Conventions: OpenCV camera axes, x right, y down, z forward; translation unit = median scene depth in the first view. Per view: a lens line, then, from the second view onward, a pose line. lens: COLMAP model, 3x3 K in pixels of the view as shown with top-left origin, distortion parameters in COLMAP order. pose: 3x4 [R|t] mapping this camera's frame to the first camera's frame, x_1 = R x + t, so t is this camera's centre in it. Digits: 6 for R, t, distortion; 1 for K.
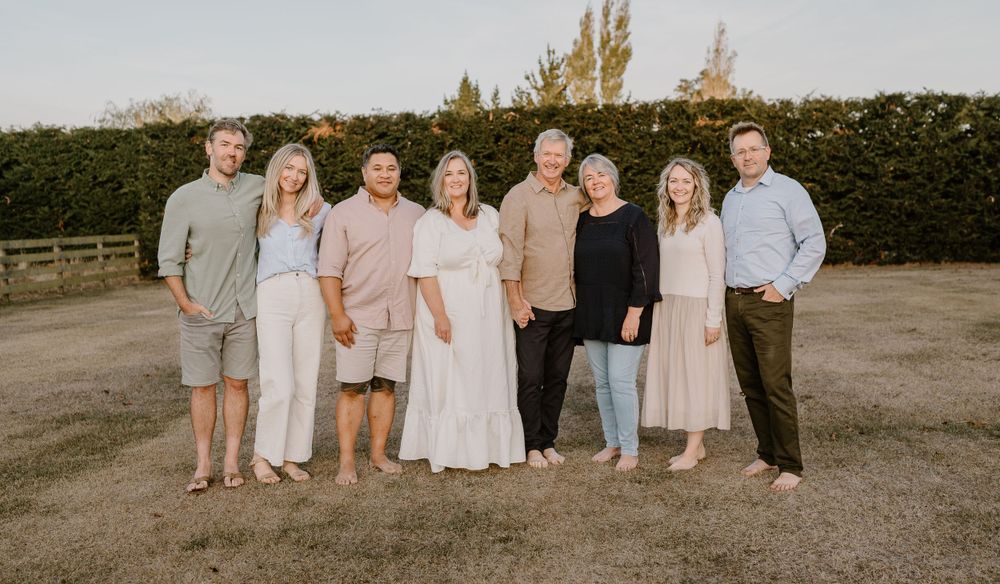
lens RADIAL K [[1053.4, 0, 494.7], [0, 1053.4, 329.8], [0, 0, 1]] dist [-0.010154, 0.015344]
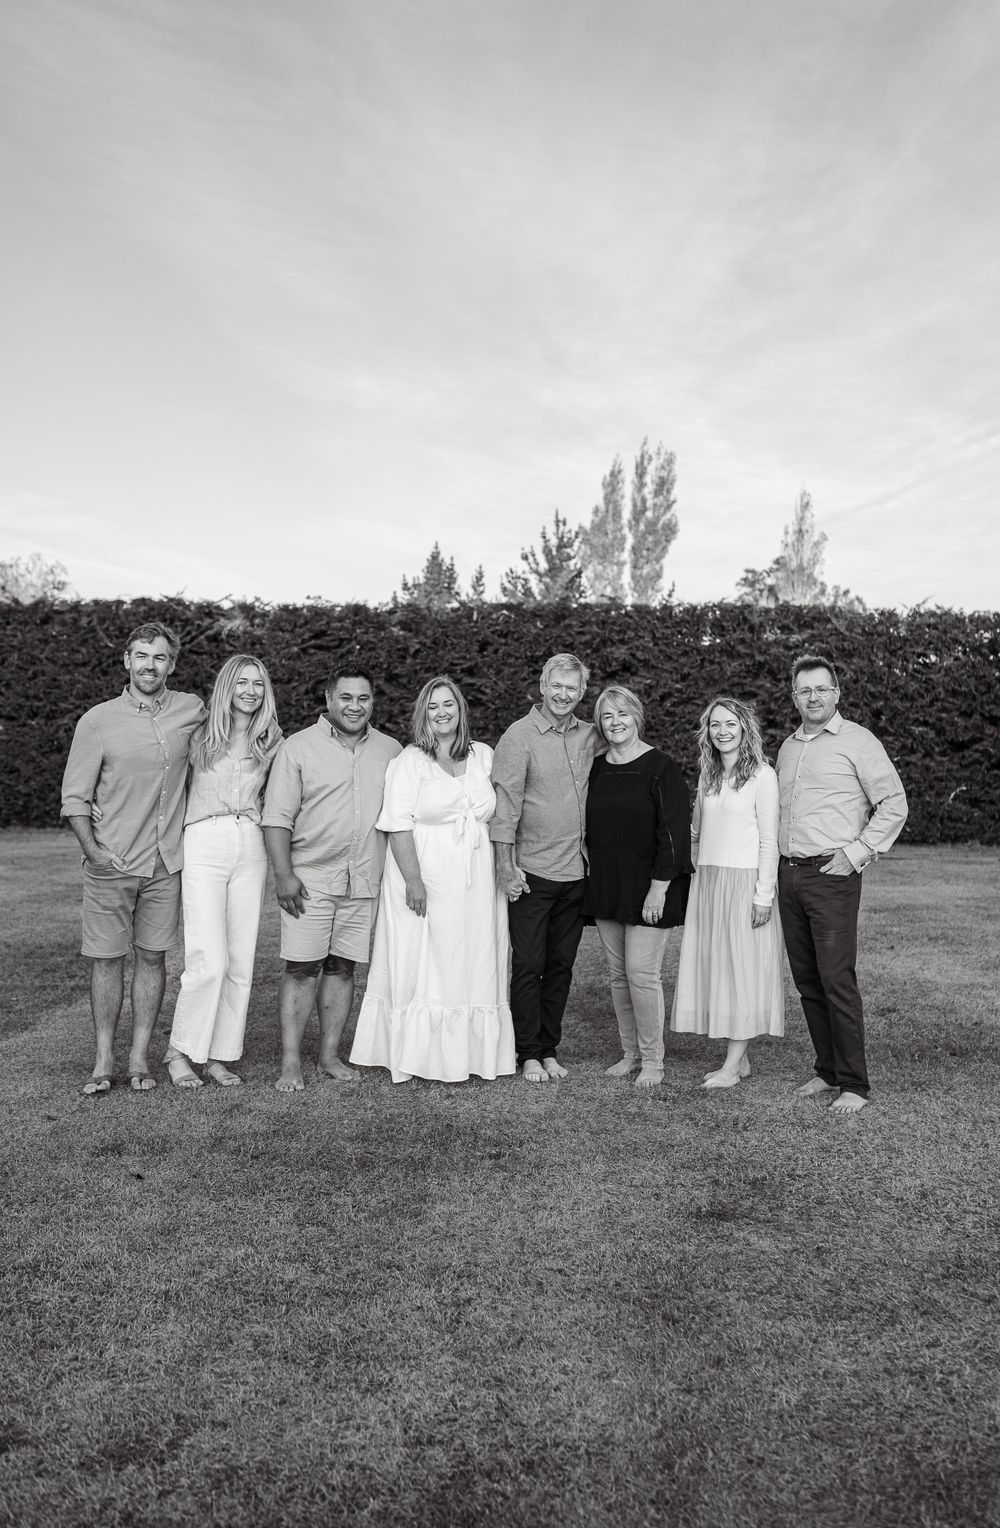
lens RADIAL K [[1576.4, 0, 523.5], [0, 1576.4, 718.8], [0, 0, 1]] dist [-0.005339, -0.001794]
pose [[0.998539, 0.041849, 0.034196, -0.004267], [-0.037030, 0.990676, -0.131109, 0.004373], [-0.039364, 0.129651, 0.990778, -0.042429]]
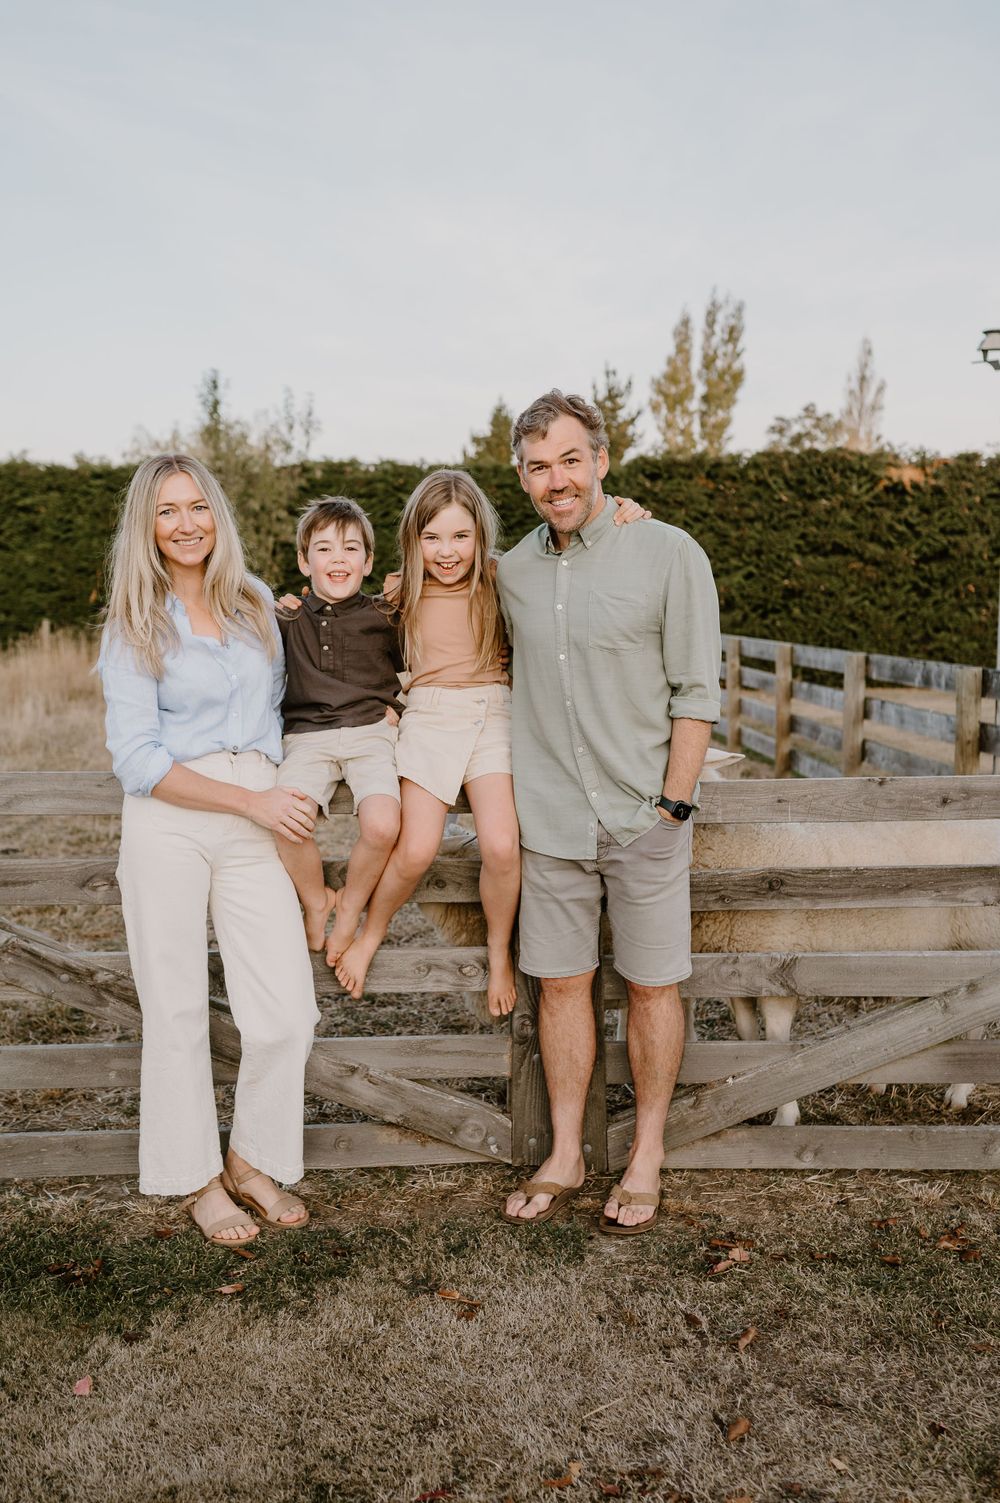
lens RADIAL K [[1484.3, 0, 500.0], [0, 1484.3, 751.5], [0, 0, 1]] dist [-0.008316, 0.008049]
pose [[0.995425, 0.006877, 0.095302, -0.523642], [-0.006038, 0.999940, -0.009096, 0.000259], [-0.095359, 0.008479, 0.995407, 0.076087]]
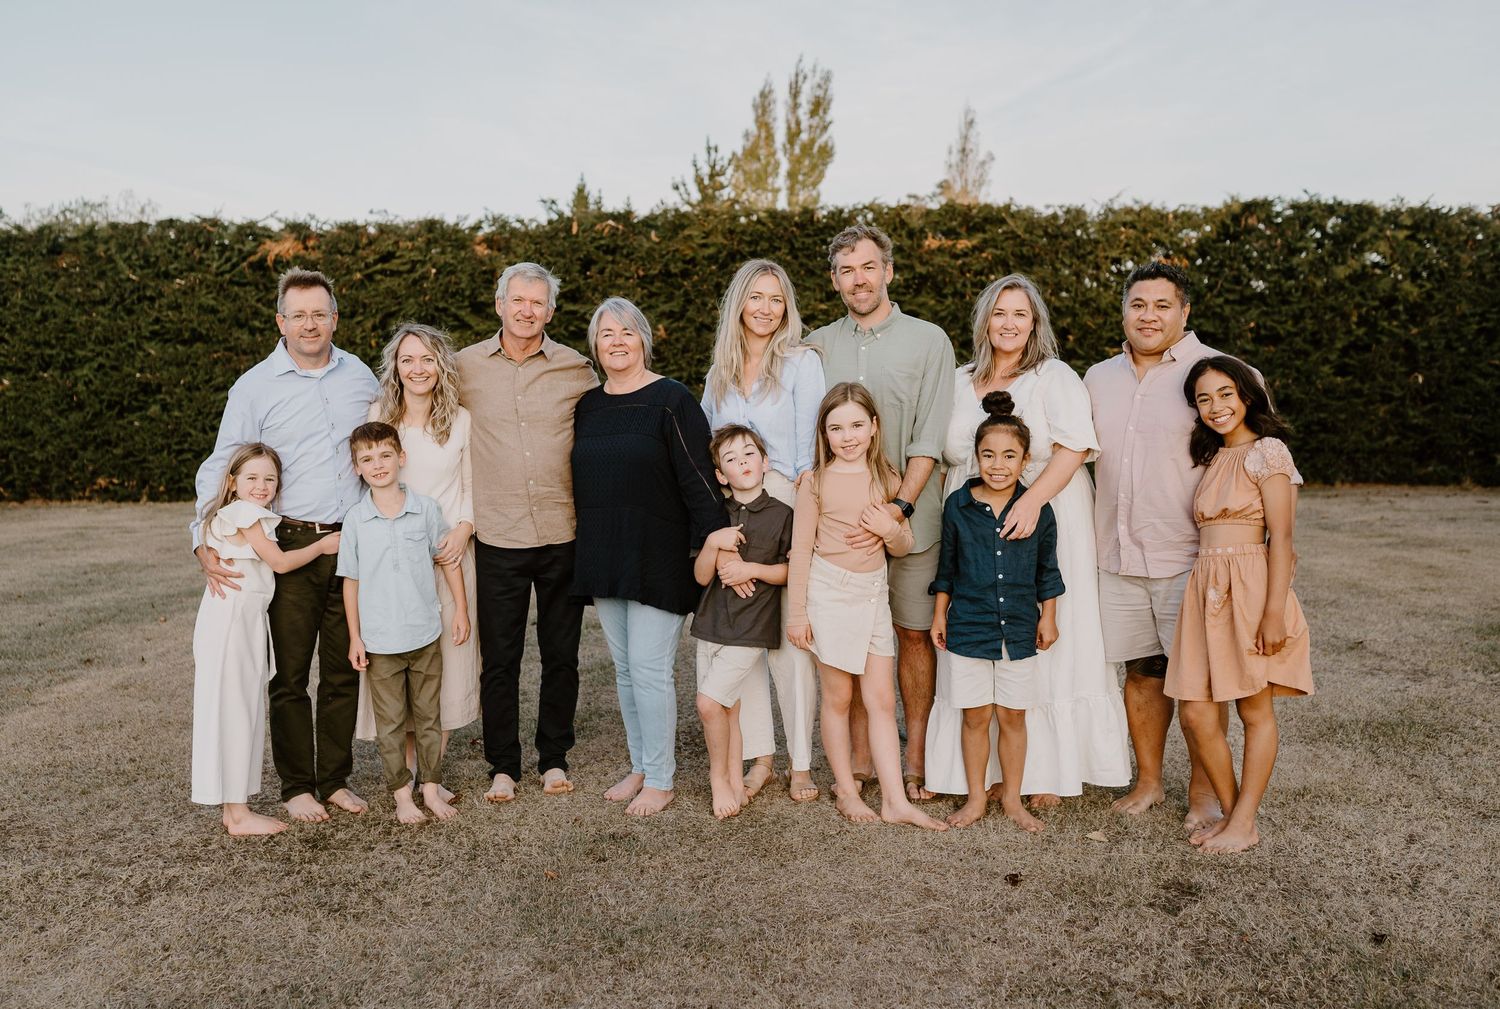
lens RADIAL K [[1575.3, 0, 715.4], [0, 1575.3, 491.5], [0, 0, 1]] dist [-0.006412, 0.007522]
pose [[0.998652, 0.007634, 0.051332, 0.030467], [-0.005171, 0.998836, -0.047950, -0.015222], [-0.051639, 0.047620, 0.997530, 0.133489]]
